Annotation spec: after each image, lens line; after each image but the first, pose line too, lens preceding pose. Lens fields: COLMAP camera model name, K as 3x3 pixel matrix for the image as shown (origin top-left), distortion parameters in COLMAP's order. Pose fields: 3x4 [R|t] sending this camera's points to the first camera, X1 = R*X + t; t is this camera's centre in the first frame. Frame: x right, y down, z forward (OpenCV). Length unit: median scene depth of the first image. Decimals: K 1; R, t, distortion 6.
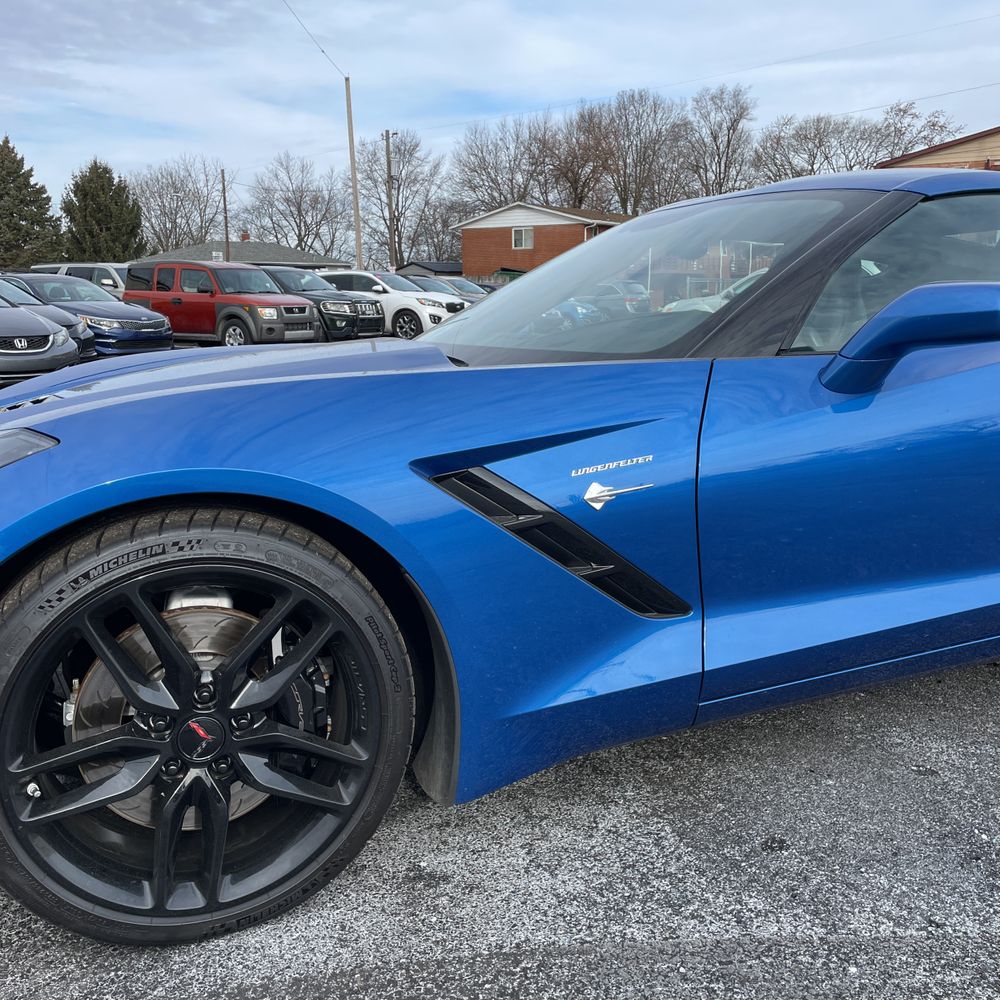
lens RADIAL K [[994.9, 0, 496.3], [0, 994.9, 495.9], [0, 0, 1]] dist [0.083630, -0.114142]
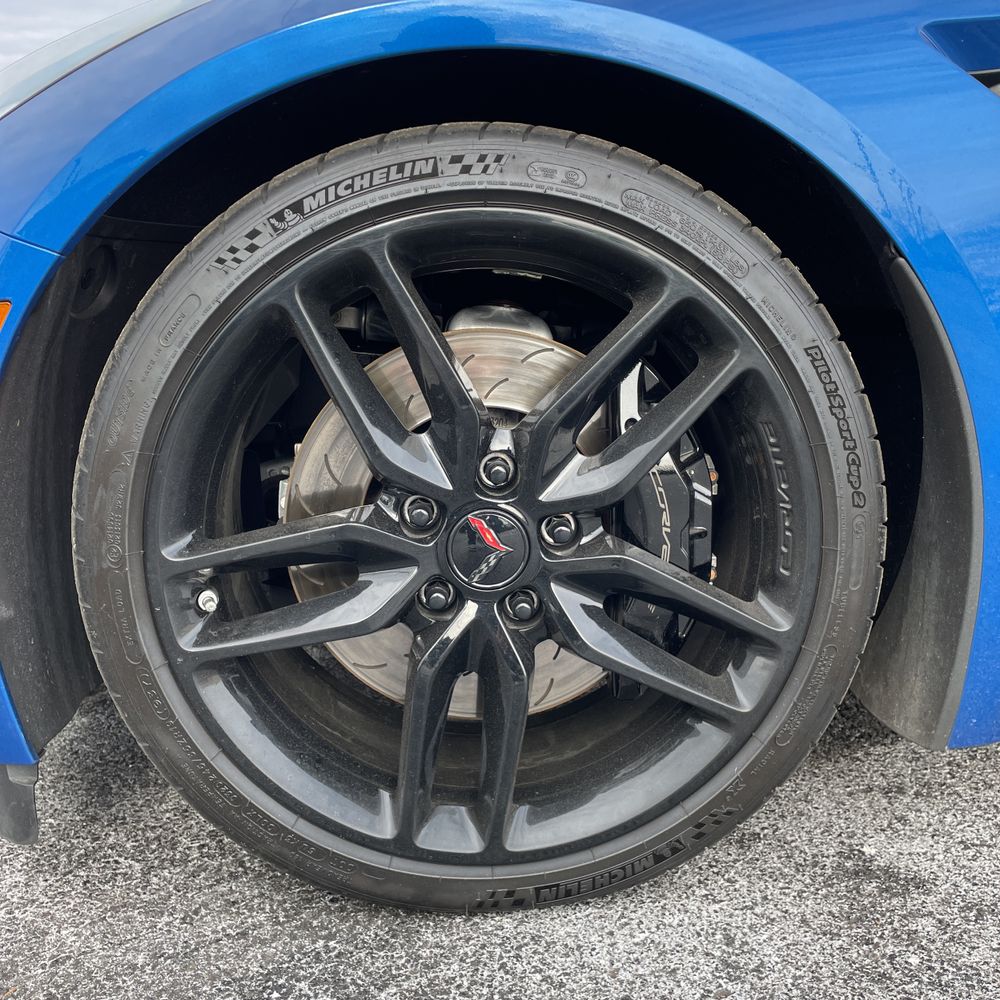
lens RADIAL K [[994.9, 0, 496.3], [0, 994.9, 495.9], [0, 0, 1]] dist [0.083630, -0.114142]
pose [[0.948820, 0.056220, -0.310773, -0.116178], [-0.051613, 0.998401, 0.023033, 0.190643], [0.311572, -0.005814, 0.950205, 0.461778]]
